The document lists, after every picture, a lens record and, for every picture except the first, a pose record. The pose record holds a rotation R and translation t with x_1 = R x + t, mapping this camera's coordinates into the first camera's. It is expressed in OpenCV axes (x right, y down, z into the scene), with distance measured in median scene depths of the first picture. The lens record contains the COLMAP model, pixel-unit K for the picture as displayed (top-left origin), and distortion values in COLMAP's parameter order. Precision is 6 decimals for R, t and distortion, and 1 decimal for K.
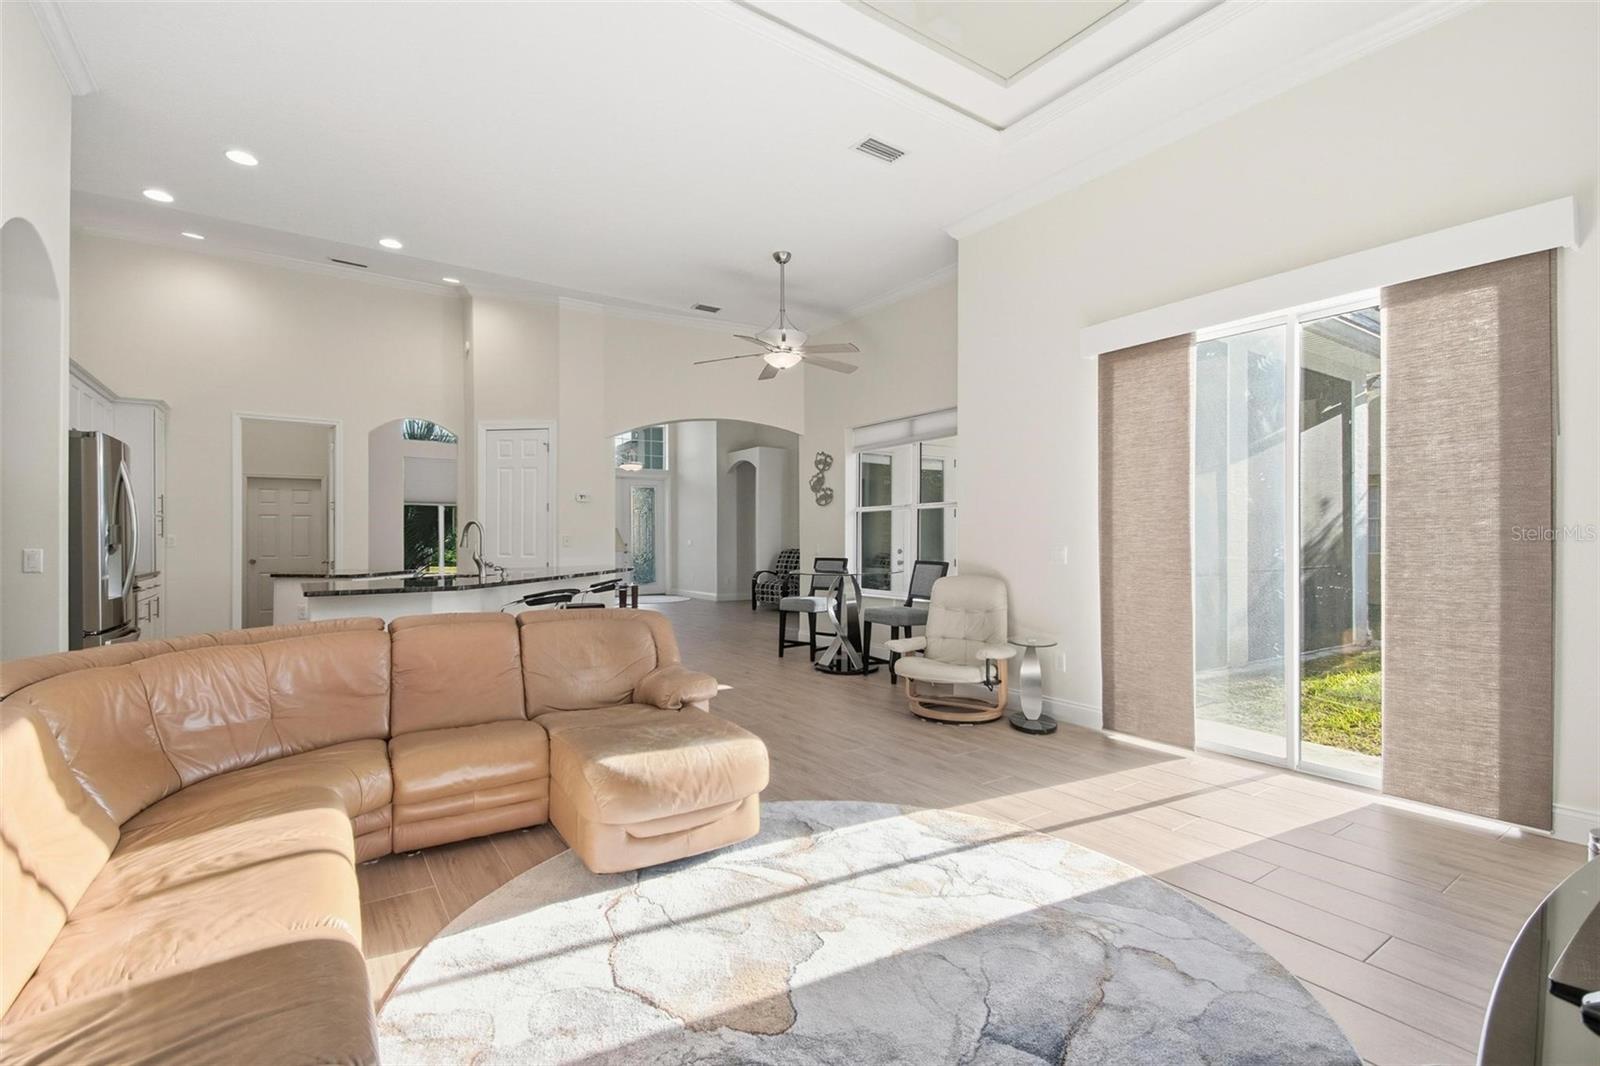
lens RADIAL K [[714.7, 0, 796.8], [0, 714.7, 534.2], [0, 0, 1]] dist [0.047652, -0.029145]
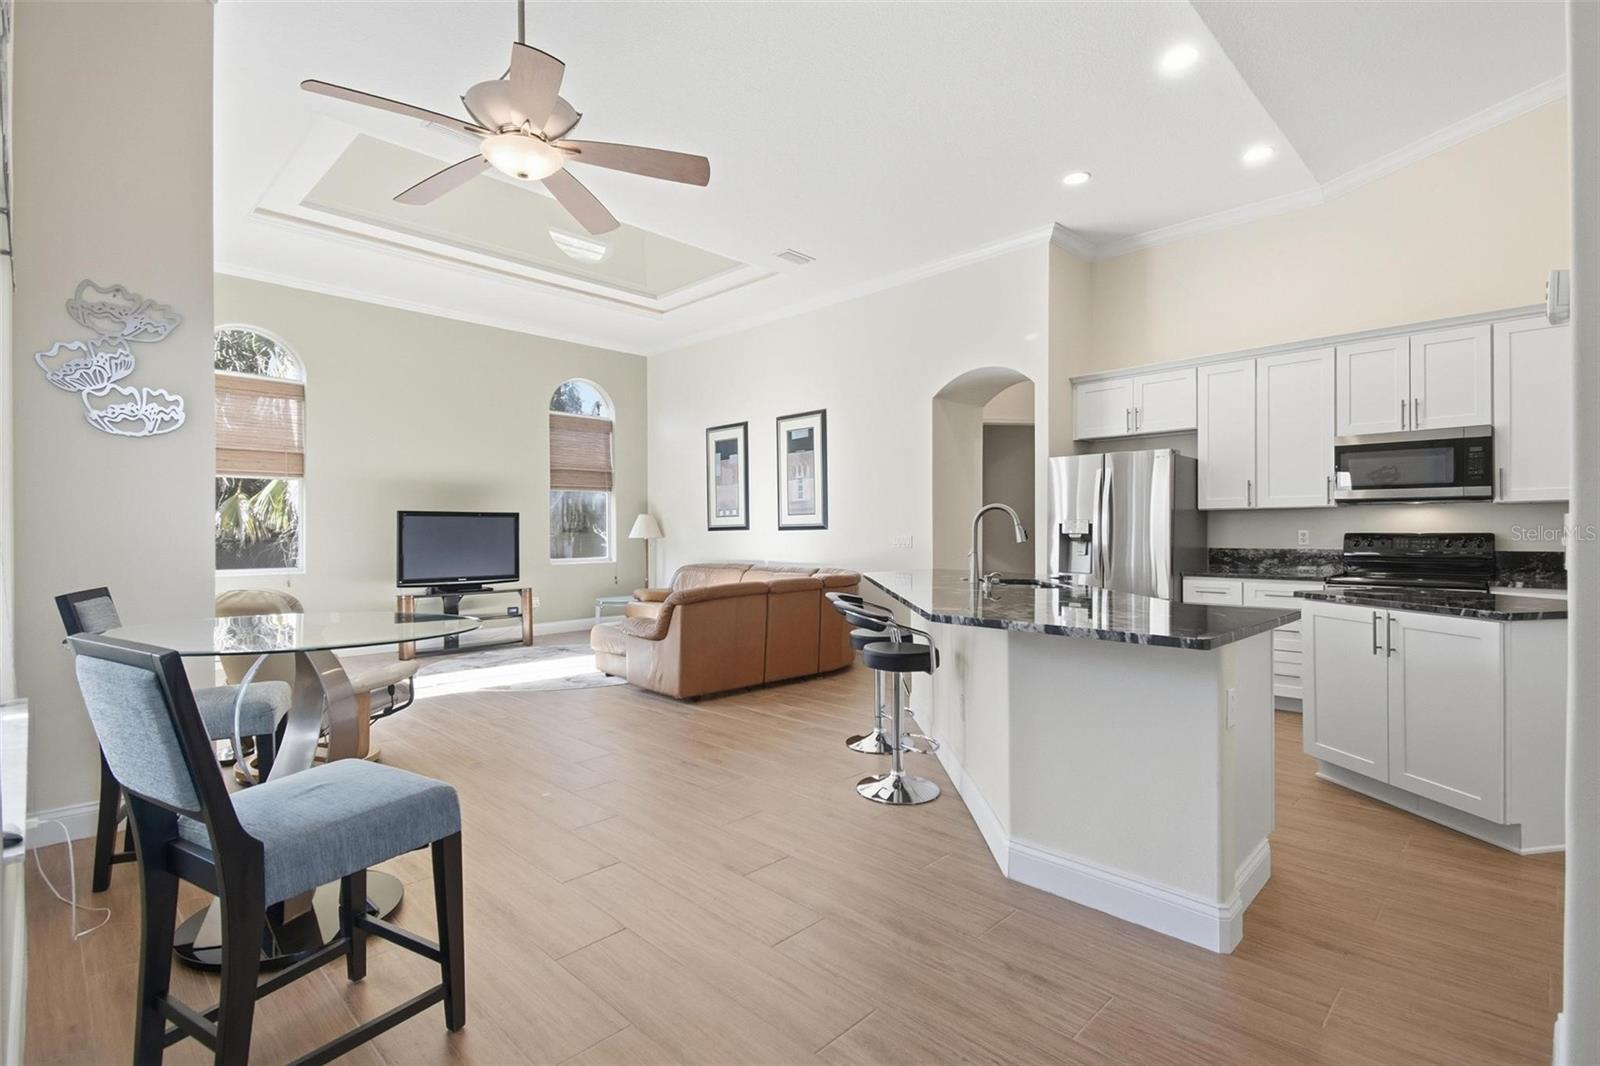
lens RADIAL K [[757.3, 0, 800.0], [0, 757.3, 533.0], [0, 0, 1]] dist [0.045568, -0.026175]
pose [[-0.982431, 0.003185, -0.186597, -0.081479], [0.003723, 0.999990, -0.002533, 0.006998], [0.186587, -0.003183, -0.982433, 1.194490]]
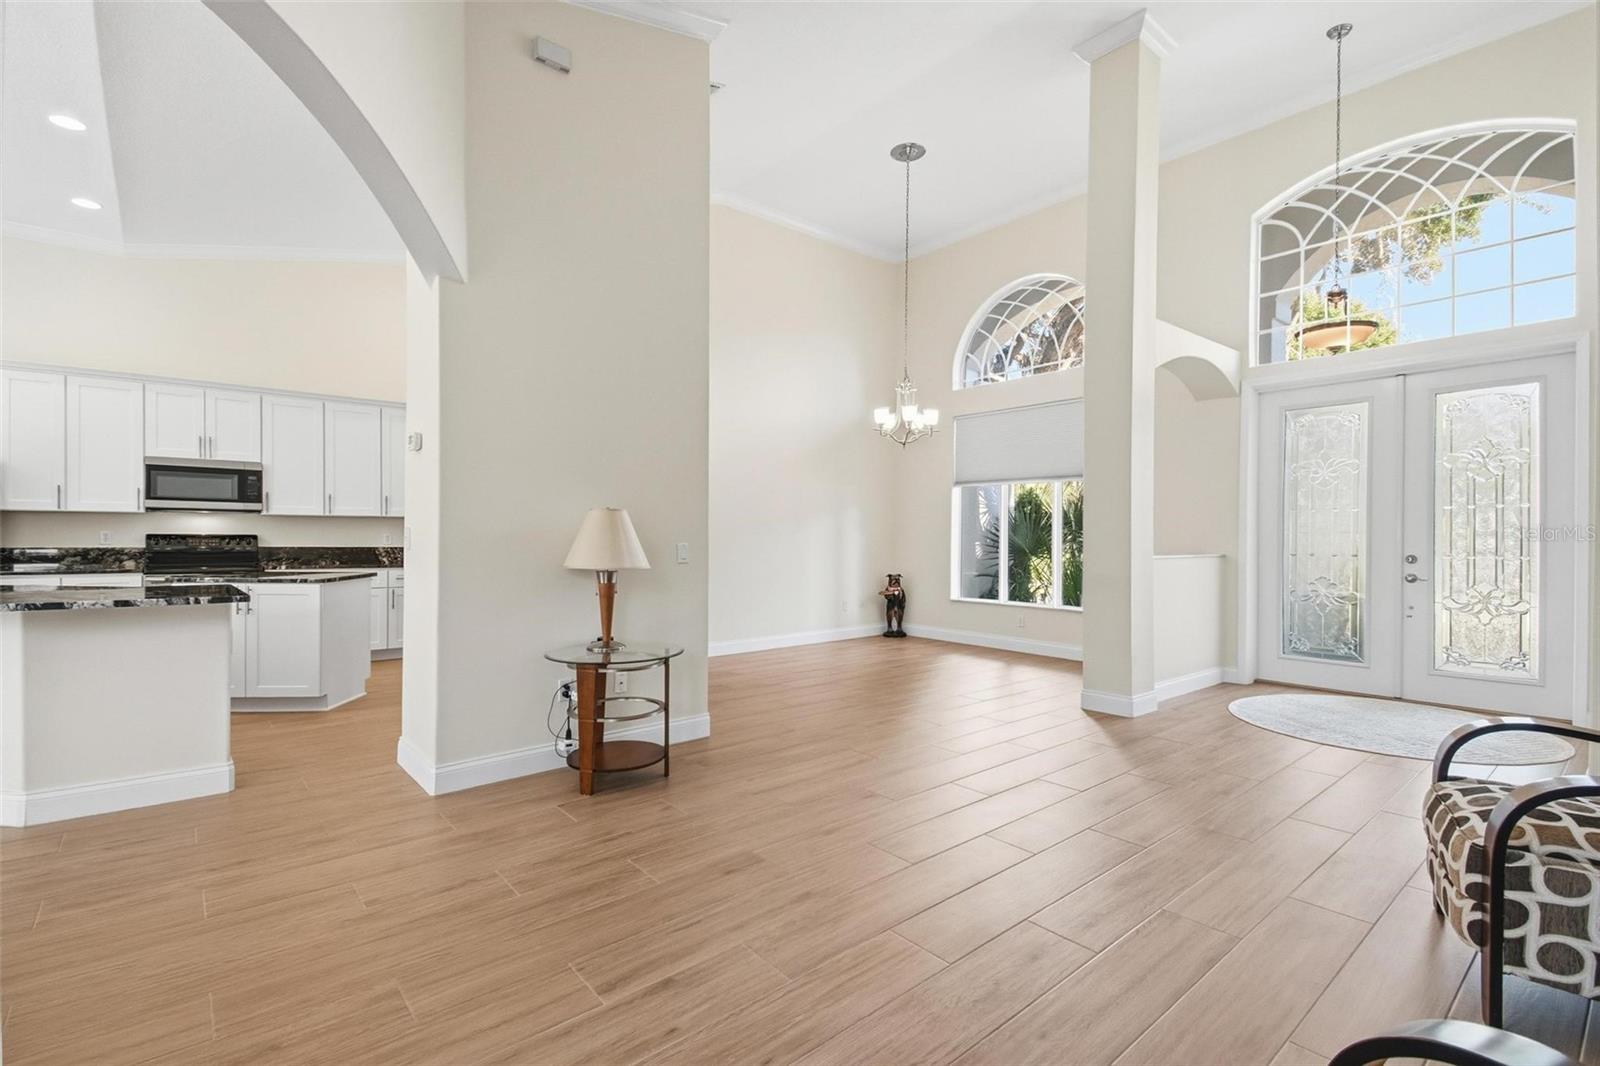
lens RADIAL K [[713.5, 0, 786.9], [0, 713.5, 541.9], [0, 0, 1]] dist [0.043982, -0.020929]
pose [[0.100858, 0.008509, -0.994864, 0.180385], [-0.001735, 0.999963, 0.008377, 0.007839], [0.994899, 0.000881, 0.100869, 1.232083]]
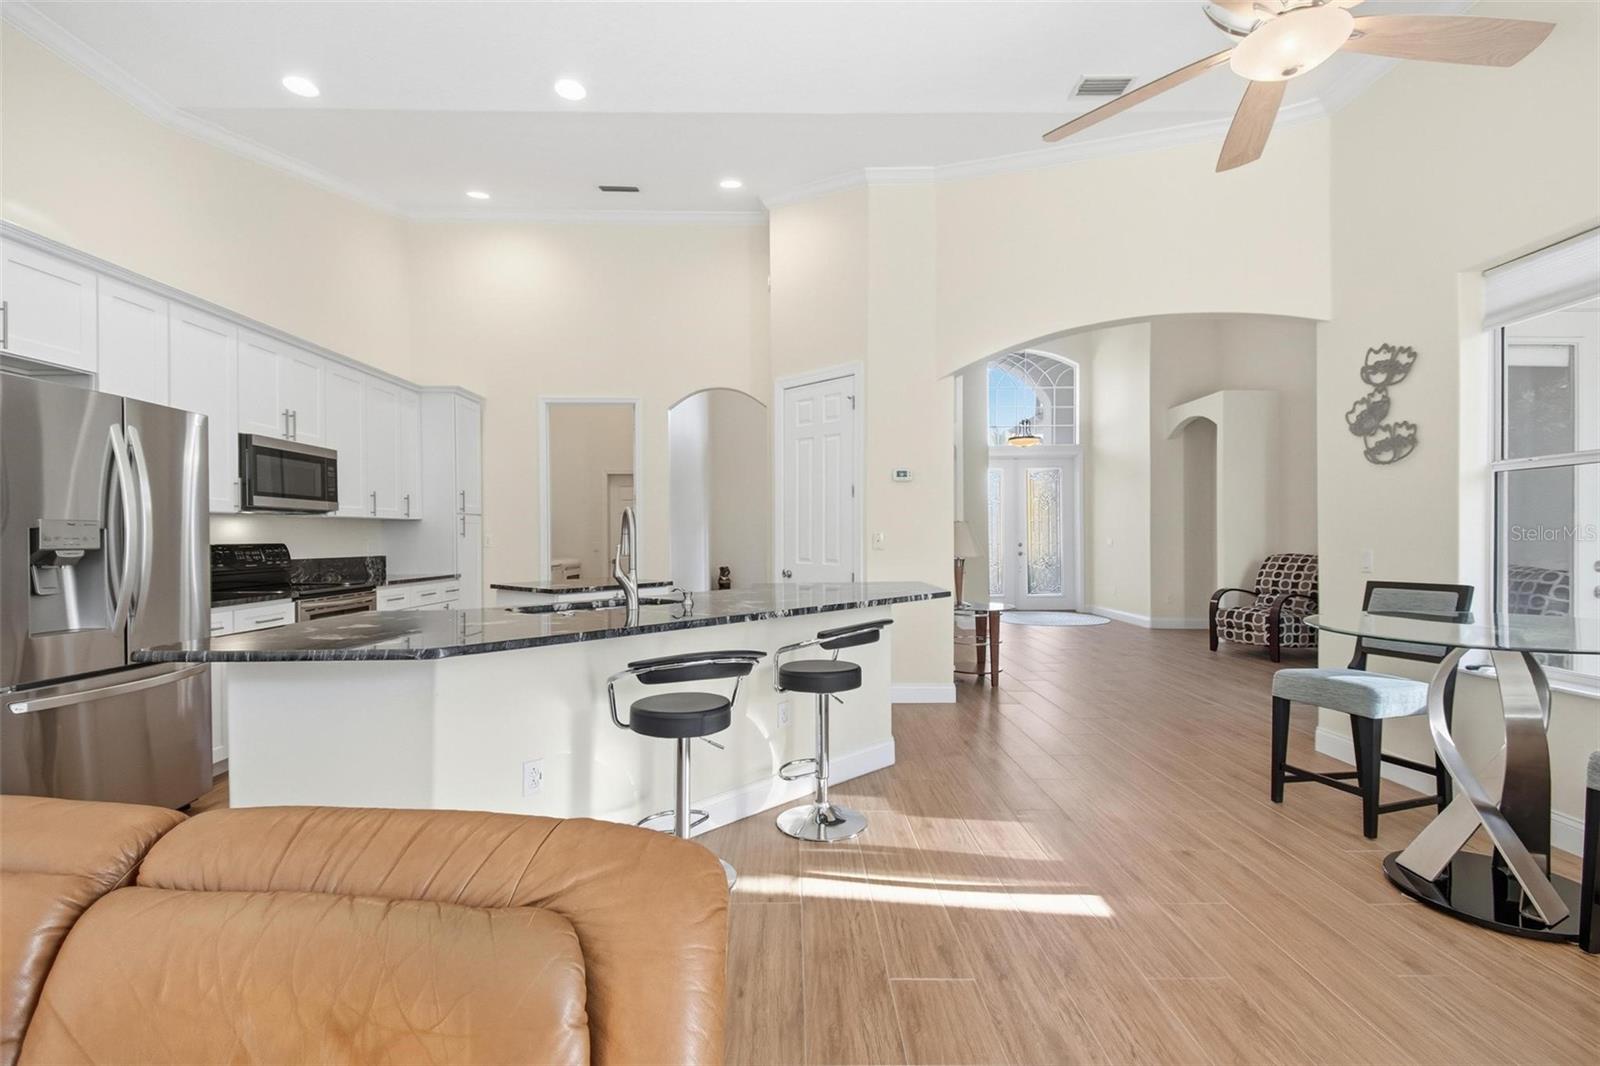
lens RADIAL K [[704.7, 0, 798.2], [0, 704.7, 536.9], [0, 0, 1]] dist [0.043434, -0.026518]
pose [[0.828581, -0.001399, -0.559867, -0.017509], [0.006037, 0.999961, 0.006436, 0.000803], [0.559836, -0.008713, 0.828557, 0.431558]]
